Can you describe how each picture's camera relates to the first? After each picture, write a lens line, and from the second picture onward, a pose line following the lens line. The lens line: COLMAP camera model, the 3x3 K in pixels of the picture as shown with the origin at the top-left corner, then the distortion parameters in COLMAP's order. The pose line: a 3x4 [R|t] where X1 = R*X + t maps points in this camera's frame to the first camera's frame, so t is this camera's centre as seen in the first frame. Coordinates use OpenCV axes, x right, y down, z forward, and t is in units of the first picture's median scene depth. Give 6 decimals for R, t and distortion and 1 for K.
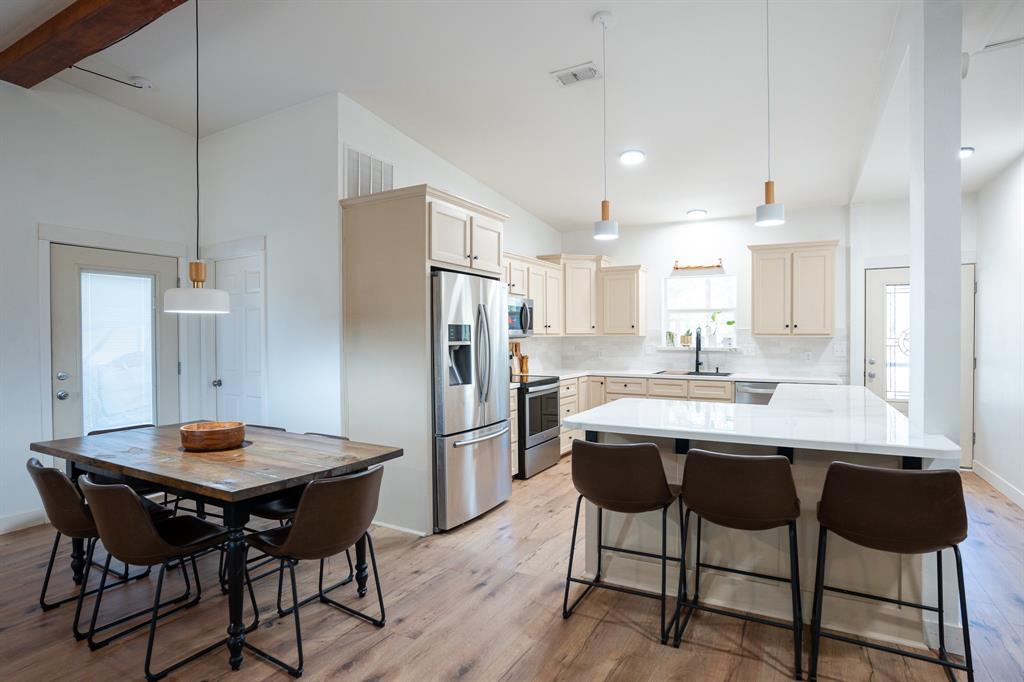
lens RADIAL K [[532.9, 0, 514.6], [0, 532.9, 341.1], [0, 0, 1]] dist [-0.056124, 0.023769]
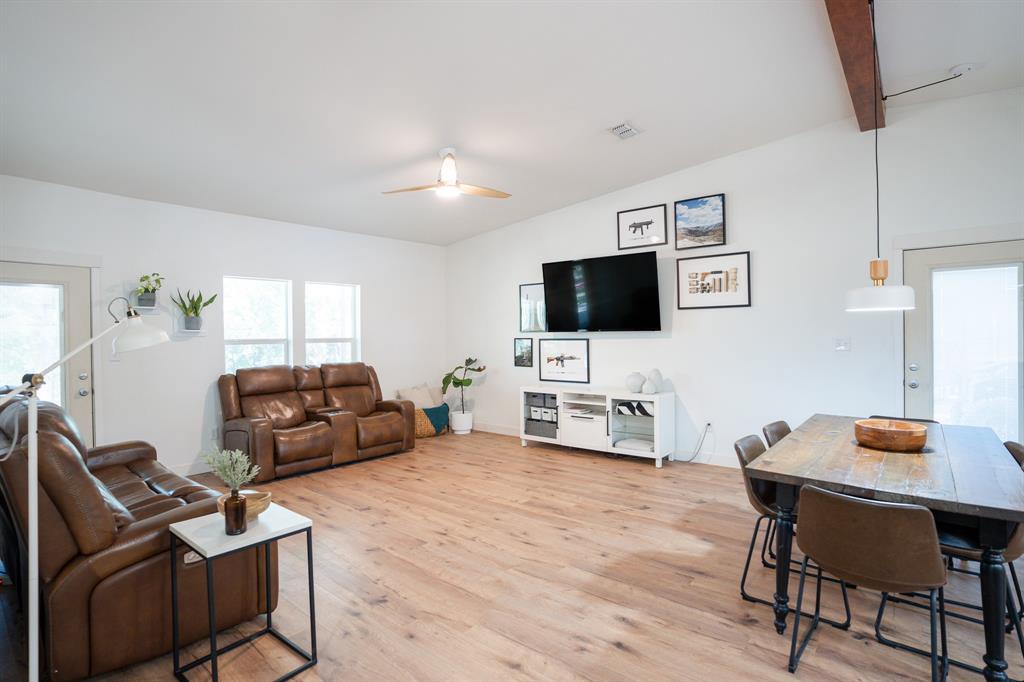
lens RADIAL K [[501.4, 0, 512.8], [0, 501.4, 339.7], [0, 0, 1]] dist [-0.076458, 0.034291]
pose [[-0.186687, 0.013248, -0.982330, 0.220400], [0.001303, 0.999912, 0.013237, -0.005226], [0.982419, 0.001192, -0.186688, 0.235878]]
